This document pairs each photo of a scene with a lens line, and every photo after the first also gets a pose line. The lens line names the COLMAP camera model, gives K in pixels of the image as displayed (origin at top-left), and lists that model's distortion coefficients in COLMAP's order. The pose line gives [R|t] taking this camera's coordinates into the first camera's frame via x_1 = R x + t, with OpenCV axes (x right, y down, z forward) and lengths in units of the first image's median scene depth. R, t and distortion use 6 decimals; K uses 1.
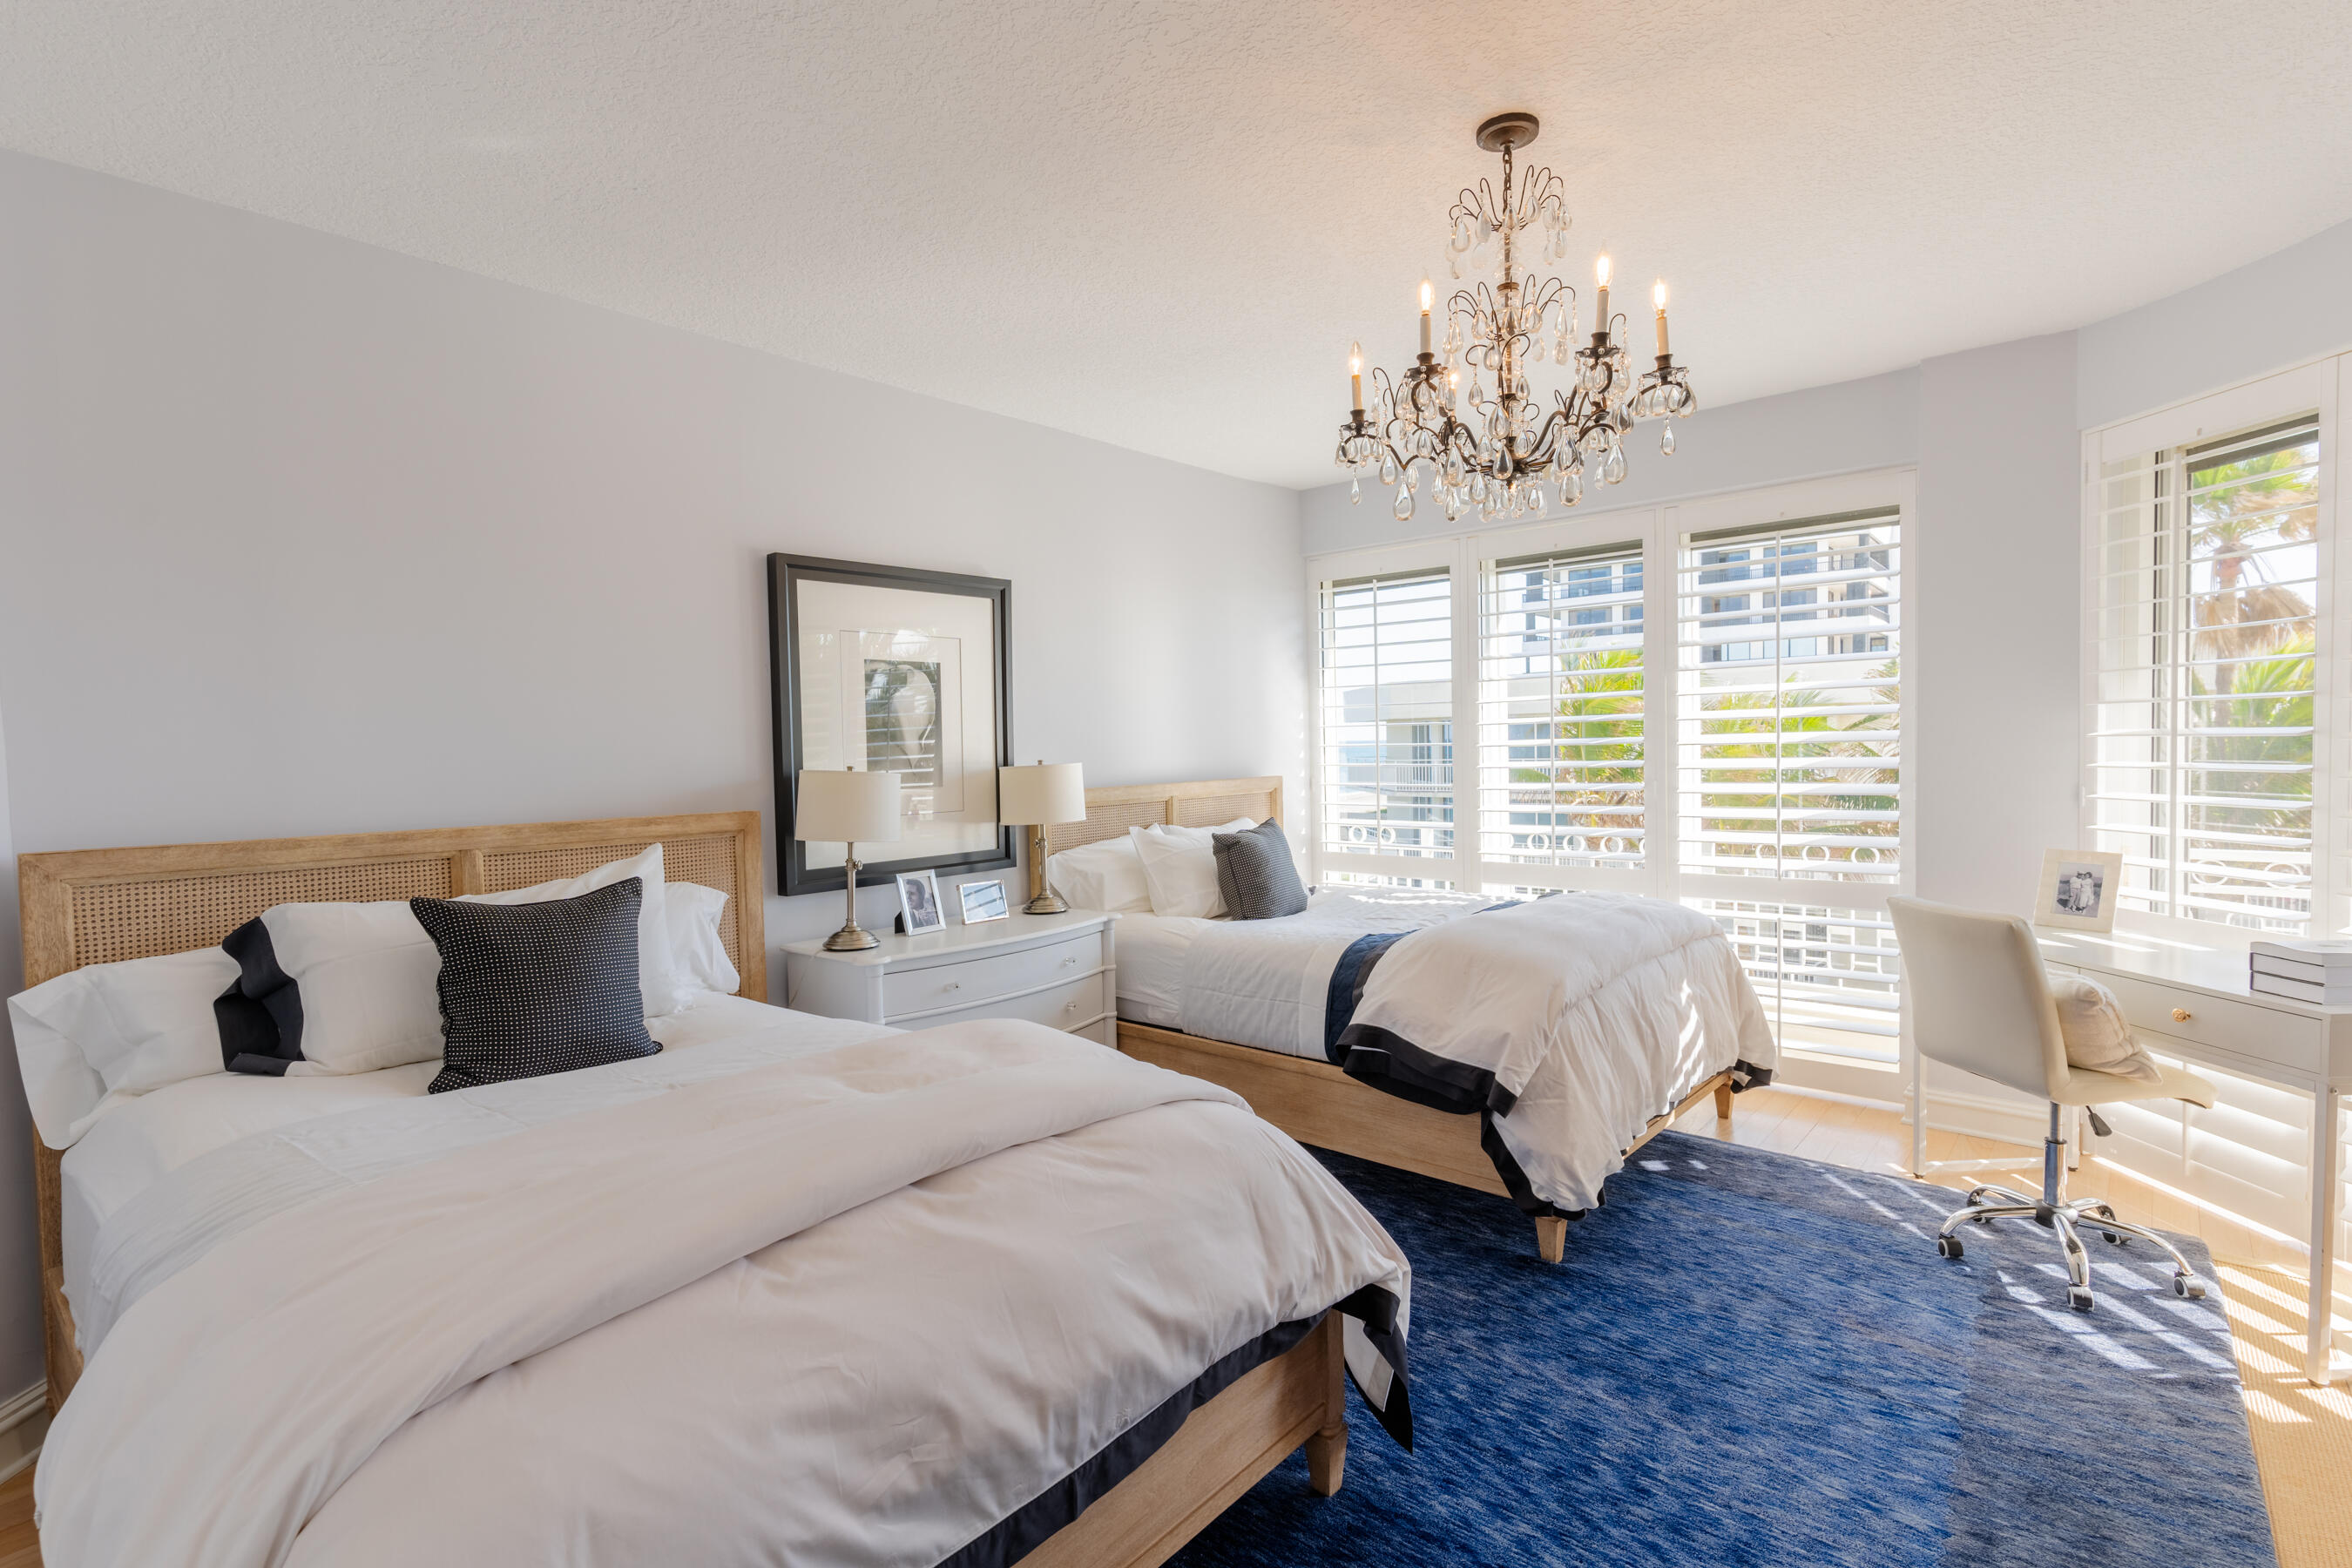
lens RADIAL K [[1116.5, 0, 1183.2], [0, 1116.5, 787.5], [0, 0, 1]] dist [-0.006249, -0.001371]
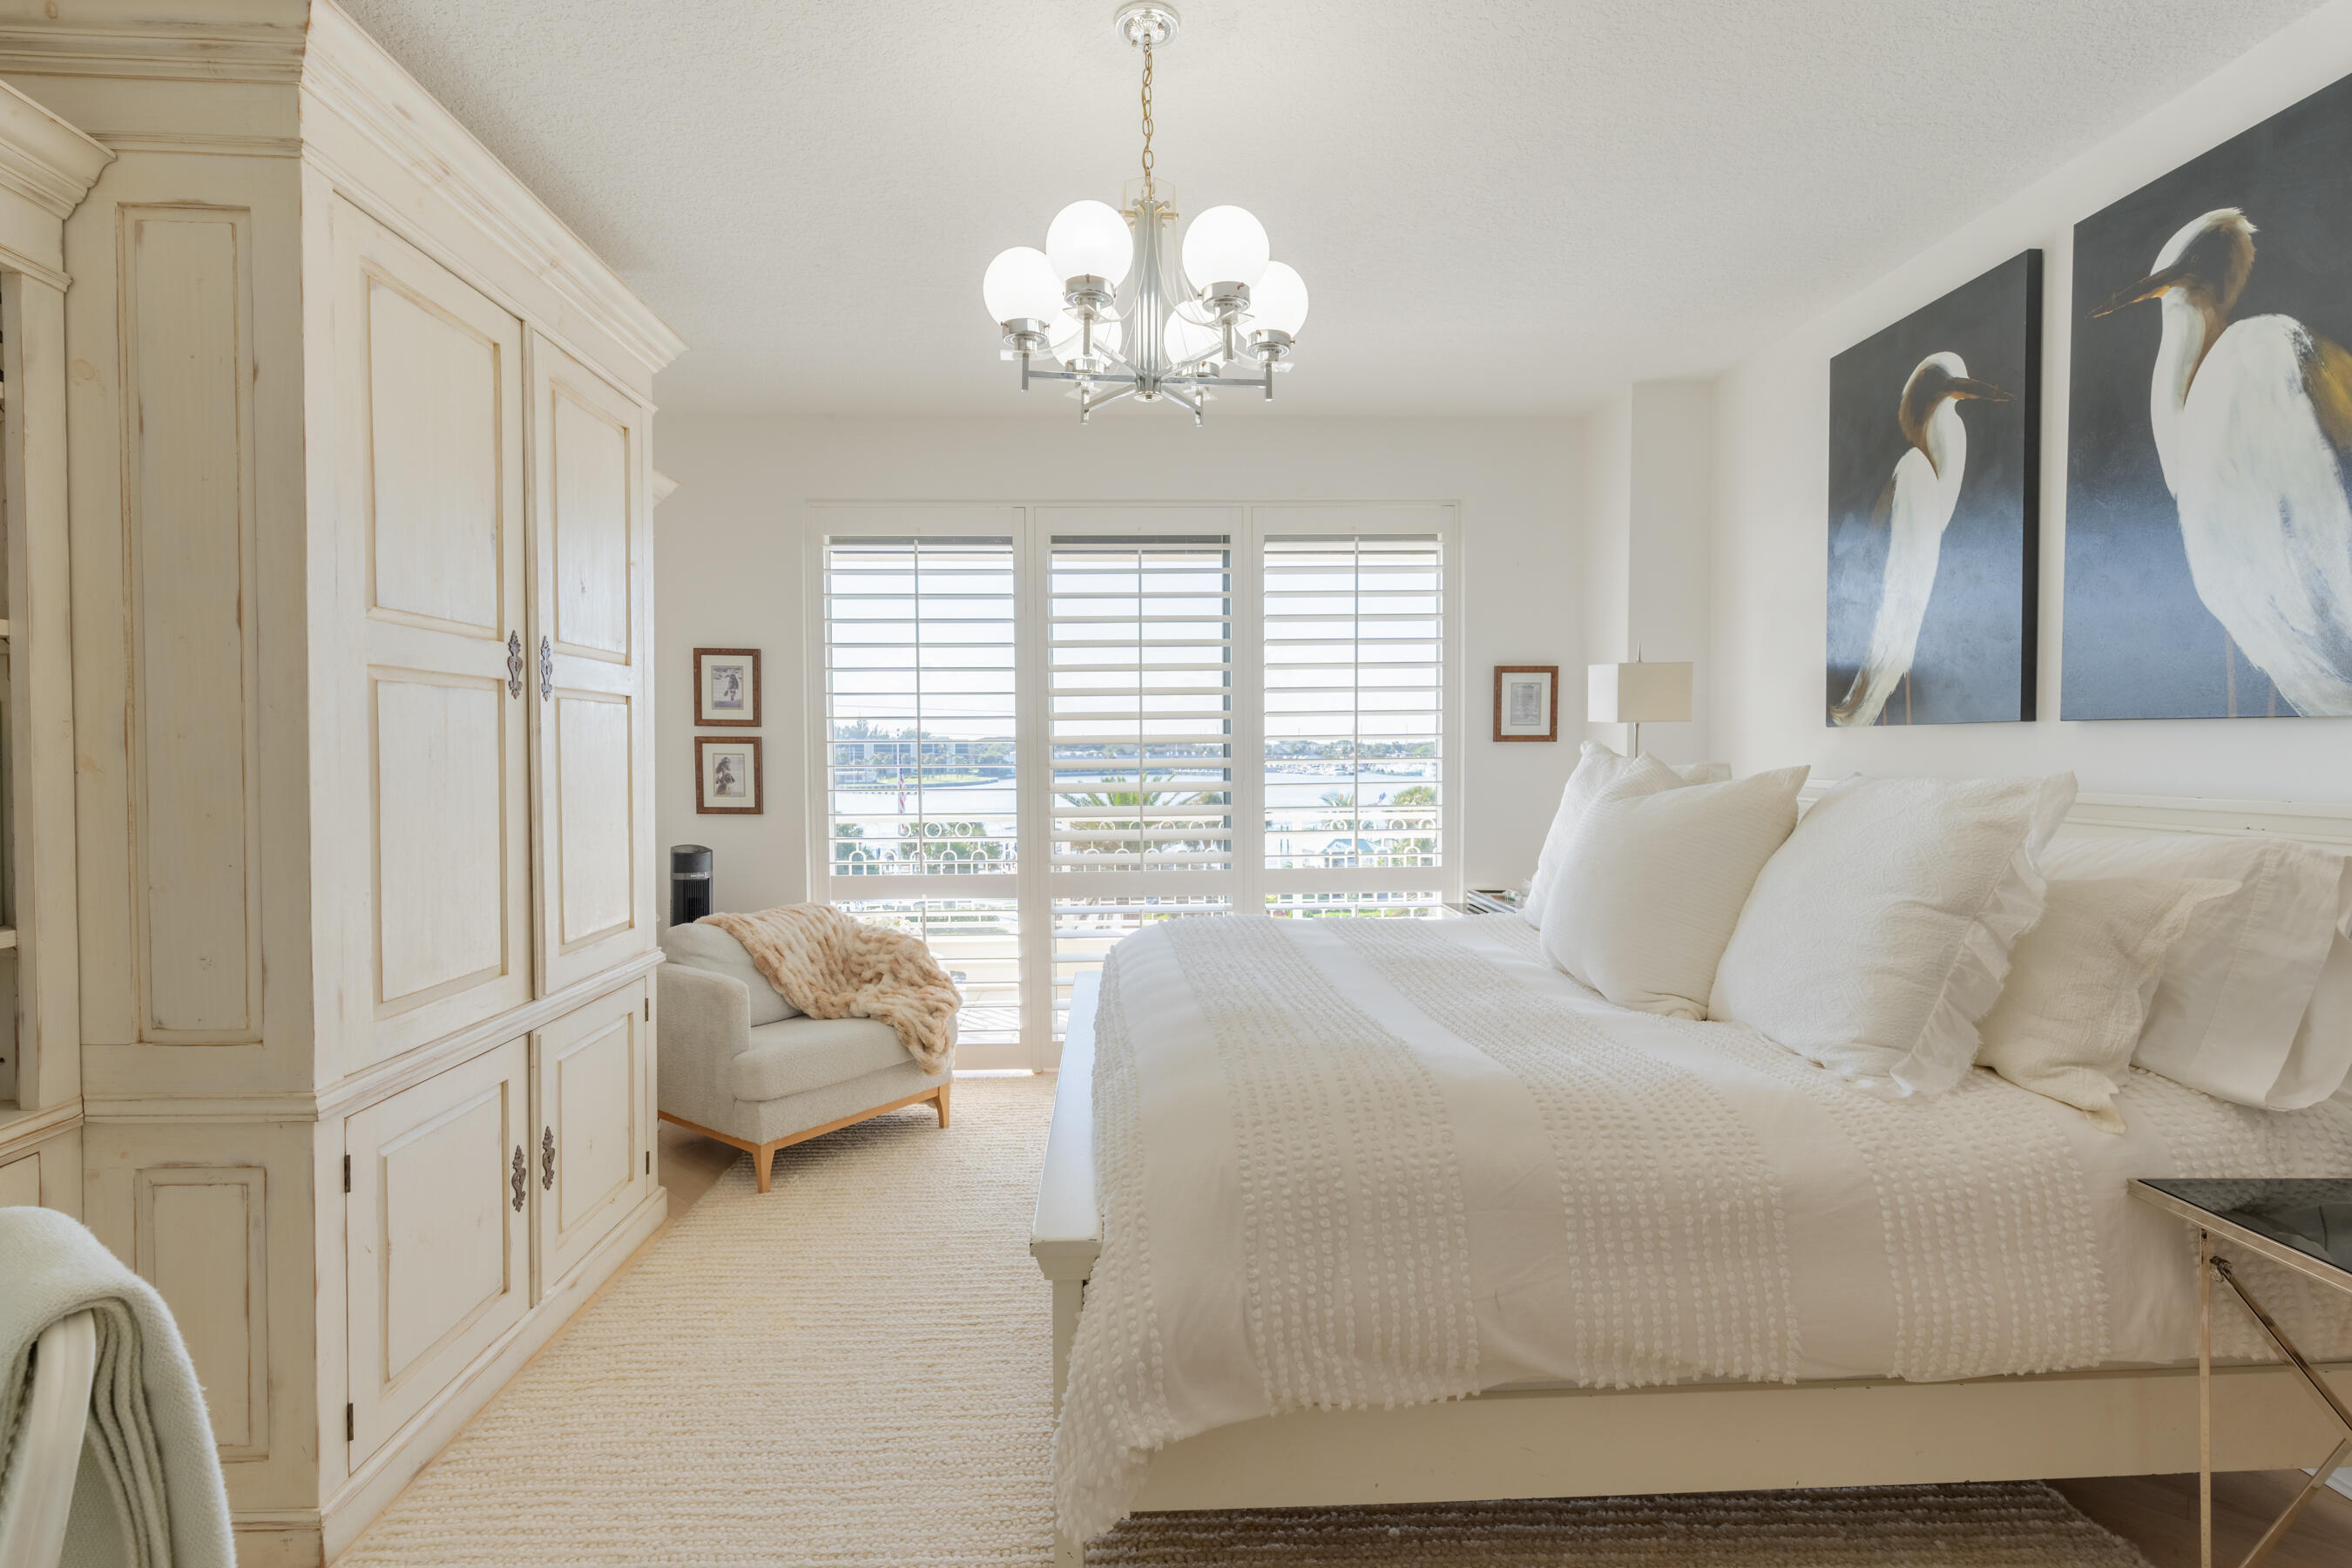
lens RADIAL K [[1116.5, 0, 1173.8], [0, 1116.5, 783.6], [0, 0, 1]] dist [-0.006249, -0.001371]
pose [[0.707376, -0.009570, 0.706772, -0.361141], [0.012849, 0.999917, 0.000679, -0.008940], [-0.706720, 0.008601, 0.707441, 0.384098]]
